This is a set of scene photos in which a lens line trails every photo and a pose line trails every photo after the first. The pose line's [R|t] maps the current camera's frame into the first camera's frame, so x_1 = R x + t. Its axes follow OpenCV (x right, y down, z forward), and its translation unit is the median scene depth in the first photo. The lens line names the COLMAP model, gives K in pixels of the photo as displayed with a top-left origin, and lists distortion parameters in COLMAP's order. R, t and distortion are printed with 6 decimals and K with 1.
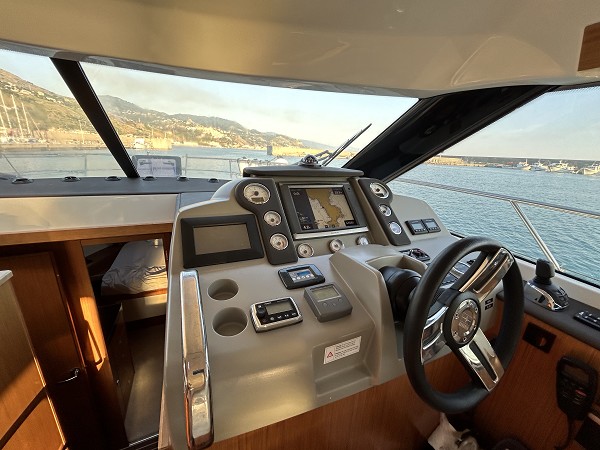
lens RADIAL K [[247.9, 0, 300.0], [0, 247.9, 225.0], [0, 0, 1]] dist [-0.000017, 0.000099]
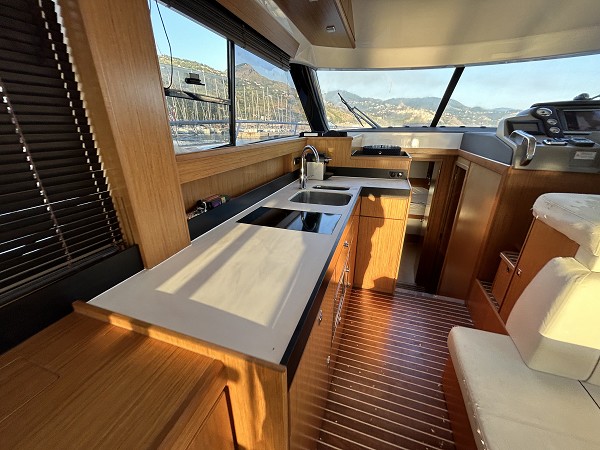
lens RADIAL K [[247.9, 0, 300.0], [0, 247.9, 225.0], [0, 0, 1]] dist [-0.000017, 0.000099]
pose [[0.735465, 0.205855, -0.645535, -0.126663], [-0.169283, 0.978342, 0.119119, 0.852348], [0.656075, 0.021671, 0.754384, -1.824825]]
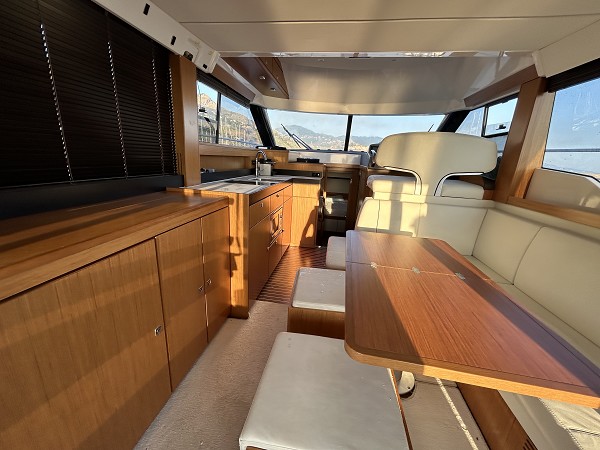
lens RADIAL K [[247.9, 0, 300.0], [0, 247.9, 225.0], [0, 0, 1]] dist [-0.000017, 0.000099]
pose [[0.836734, 0.140598, -0.529253, 0.805836], [-0.177854, 0.983857, -0.019816, 1.368900], [0.517923, 0.110710, 0.848233, -2.689043]]
